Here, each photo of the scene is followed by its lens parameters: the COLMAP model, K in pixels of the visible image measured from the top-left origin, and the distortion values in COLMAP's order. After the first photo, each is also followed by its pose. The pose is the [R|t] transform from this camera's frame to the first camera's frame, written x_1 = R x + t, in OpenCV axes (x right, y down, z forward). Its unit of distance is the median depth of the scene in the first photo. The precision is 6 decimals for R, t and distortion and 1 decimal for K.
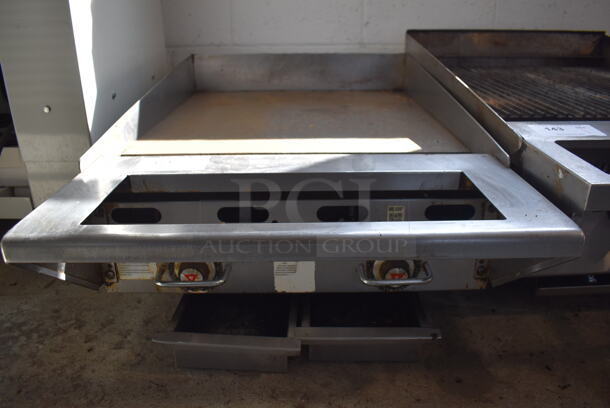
lens RADIAL K [[473.9, 0, 305.0], [0, 473.9, 204.0], [0, 0, 1]] dist [-0.094105, 0.005166]
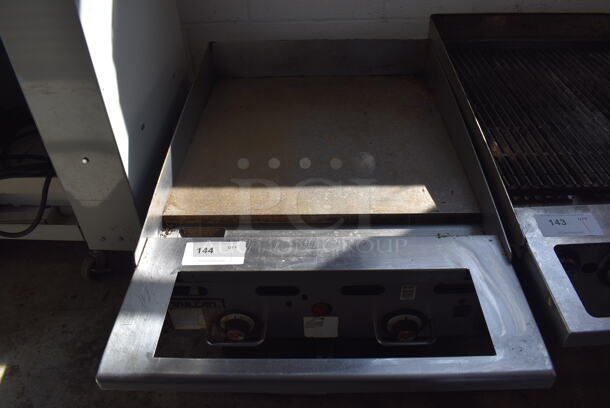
lens RADIAL K [[473.9, 0, 305.0], [0, 473.9, 204.0], [0, 0, 1]] dist [-0.094105, 0.005166]
pose [[0.999598, -0.003005, -0.028207, -0.027991], [0.010817, 0.959620, 0.281092, -0.487436], [0.026223, -0.281284, 0.959266, -0.055302]]
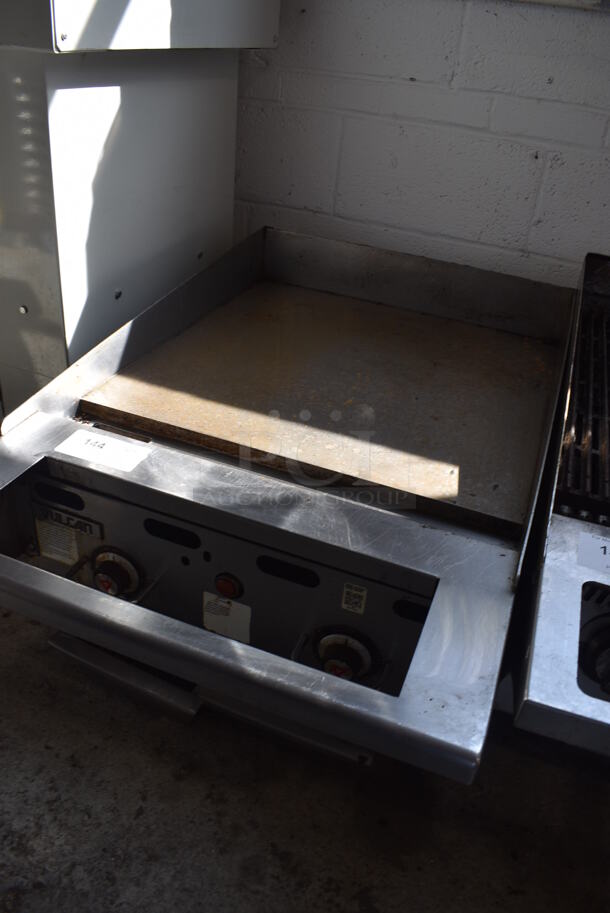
lens RADIAL K [[709.3, 0, 306.7], [0, 709.3, 465.4], [0, 0, 1]] dist [-0.094105, 0.005166]
pose [[0.927513, 0.270092, -0.258400, 0.336053], [-0.226764, 0.956133, 0.185437, -0.339997], [0.297150, -0.113400, 0.948073, -0.038109]]
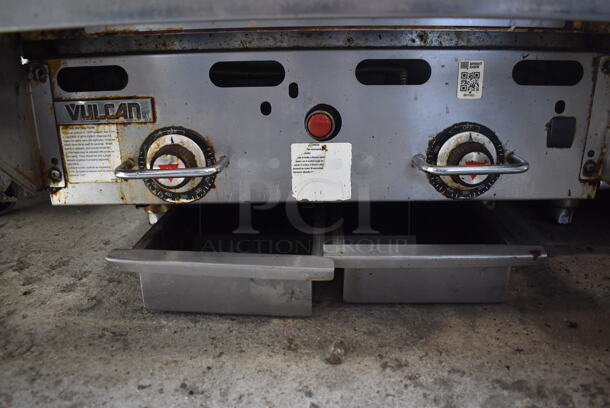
lens RADIAL K [[473.9, 0, 305.0], [0, 473.9, 204.0], [0, 0, 1]] dist [-0.094105, 0.005166]
pose [[0.999891, -0.001997, -0.014615, -0.036081], [0.001059, 0.997954, -0.063923, 0.240522], [0.014713, 0.063901, 0.997848, 0.323158]]
